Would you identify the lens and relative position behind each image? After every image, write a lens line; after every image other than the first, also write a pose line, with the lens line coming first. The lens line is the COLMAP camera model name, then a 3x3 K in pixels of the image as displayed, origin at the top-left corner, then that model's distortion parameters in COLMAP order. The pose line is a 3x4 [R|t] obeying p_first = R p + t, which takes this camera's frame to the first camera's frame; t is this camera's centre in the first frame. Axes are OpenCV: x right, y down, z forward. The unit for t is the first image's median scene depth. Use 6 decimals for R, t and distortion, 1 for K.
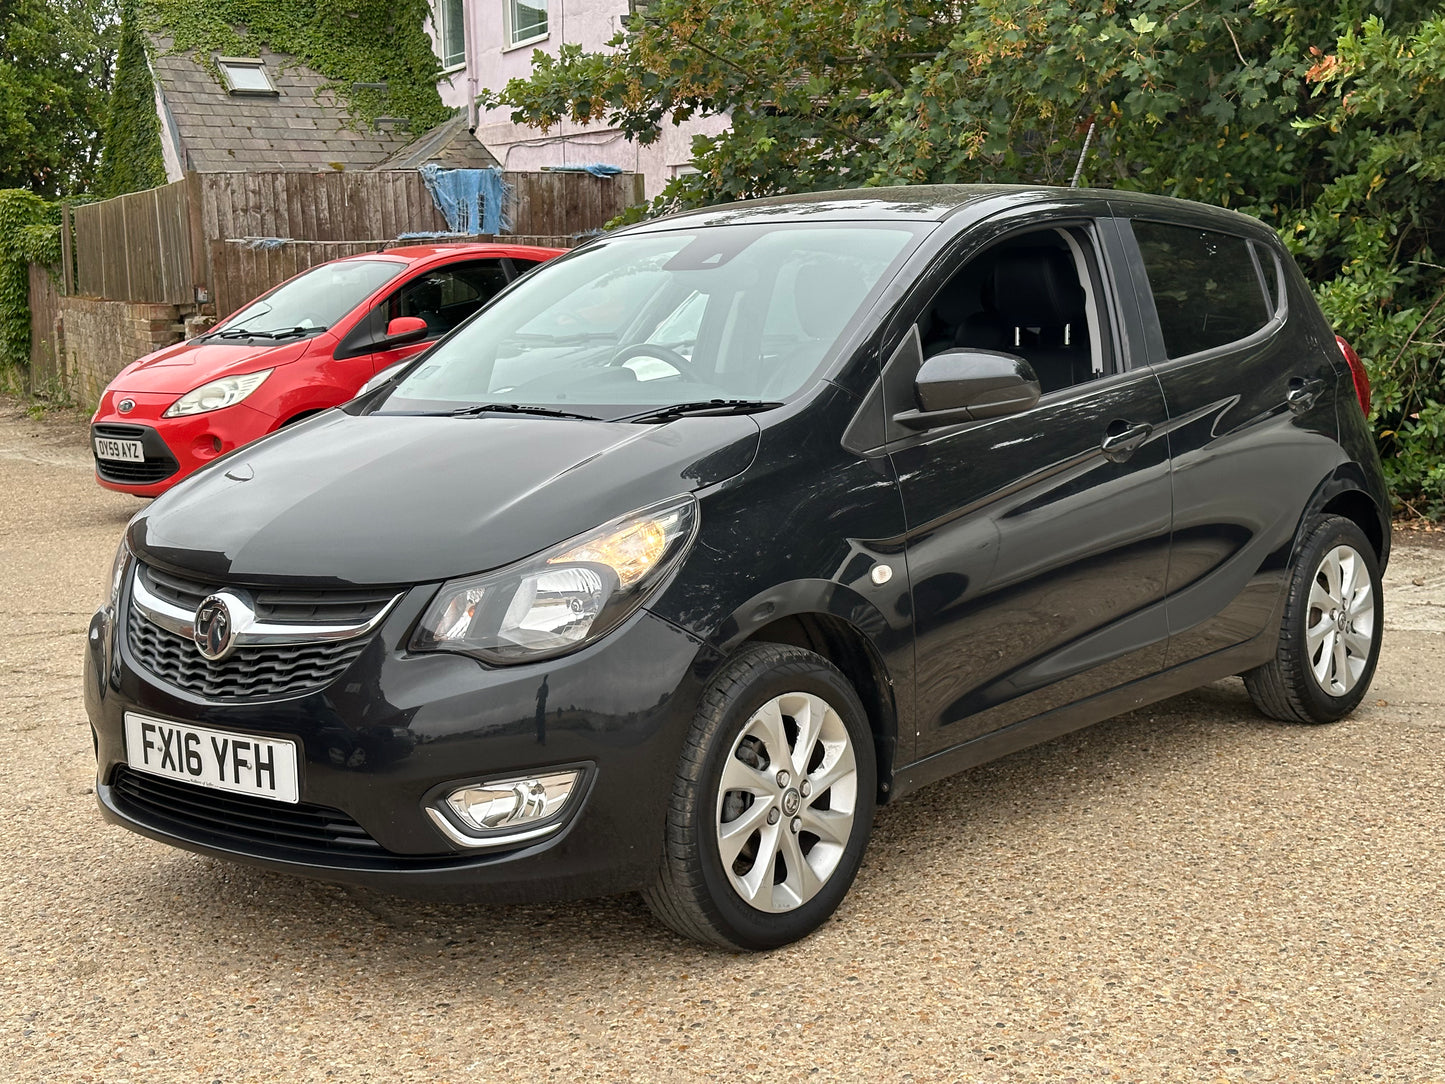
lens RADIAL K [[2041.4, 0, 722.5], [0, 2041.4, 542.0], [0, 0, 1]] dist [0.093607, 0.104450]
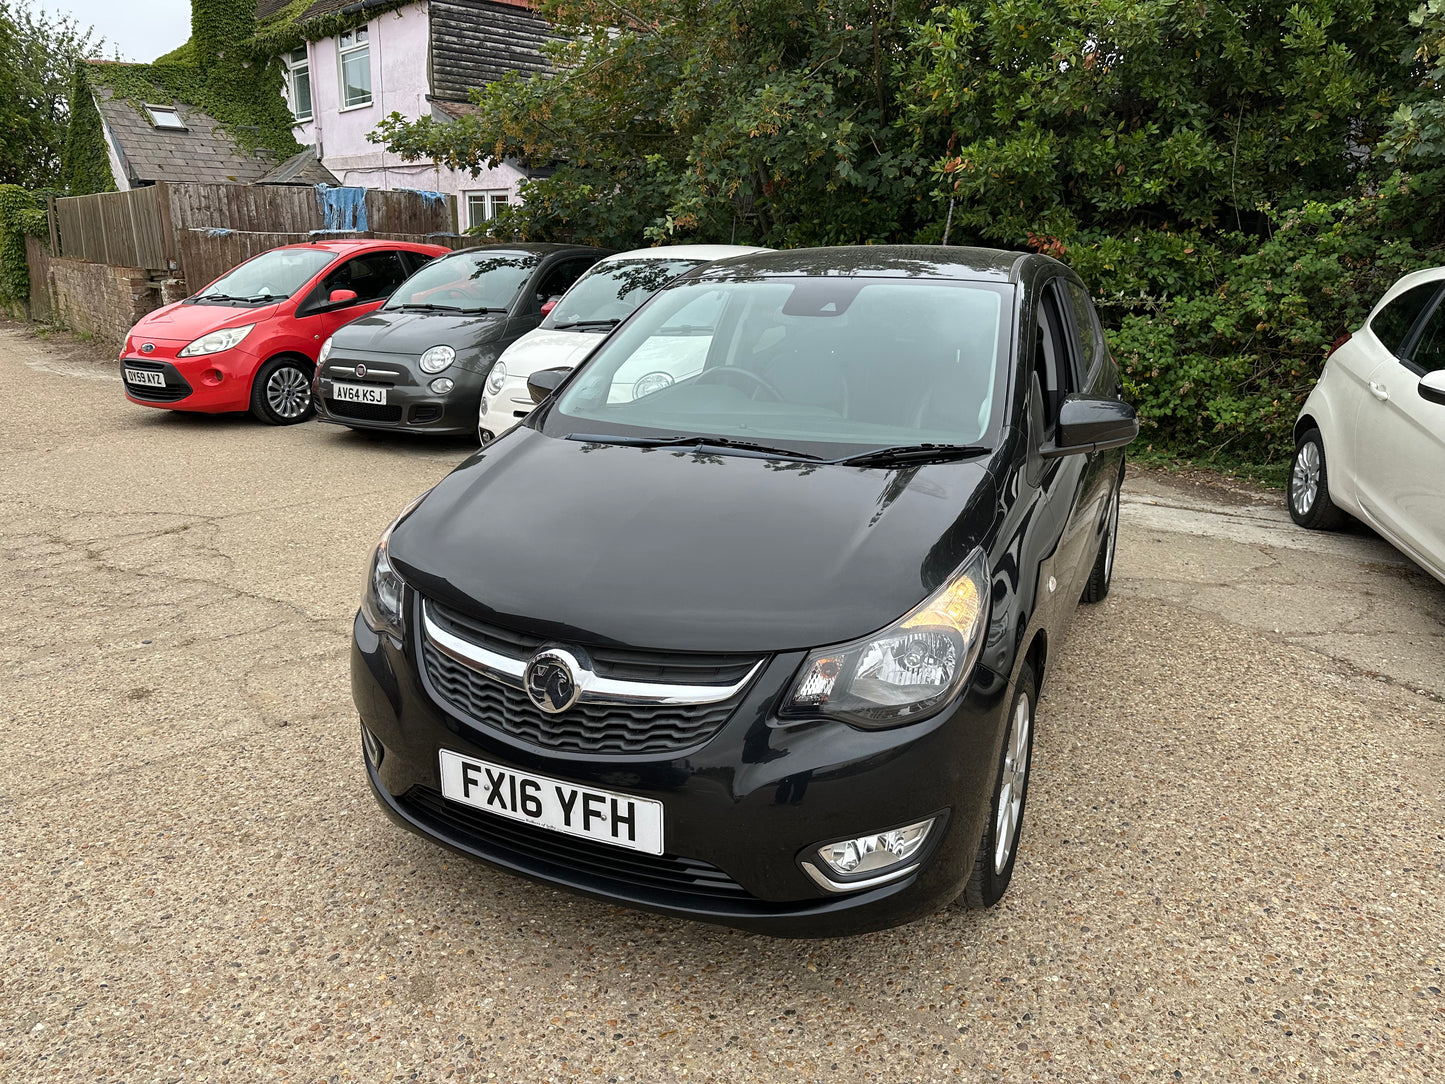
lens RADIAL K [[1042.6, 0, 722.5], [0, 1042.6, 542.0], [0, 0, 1]] dist [0.001747, -0.006252]
pose [[0.962105, -0.036550, 0.270219, -0.282304], [-0.002038, 0.989984, 0.141164, -0.096888], [-0.272672, -0.136366, 0.952394, 0.446515]]
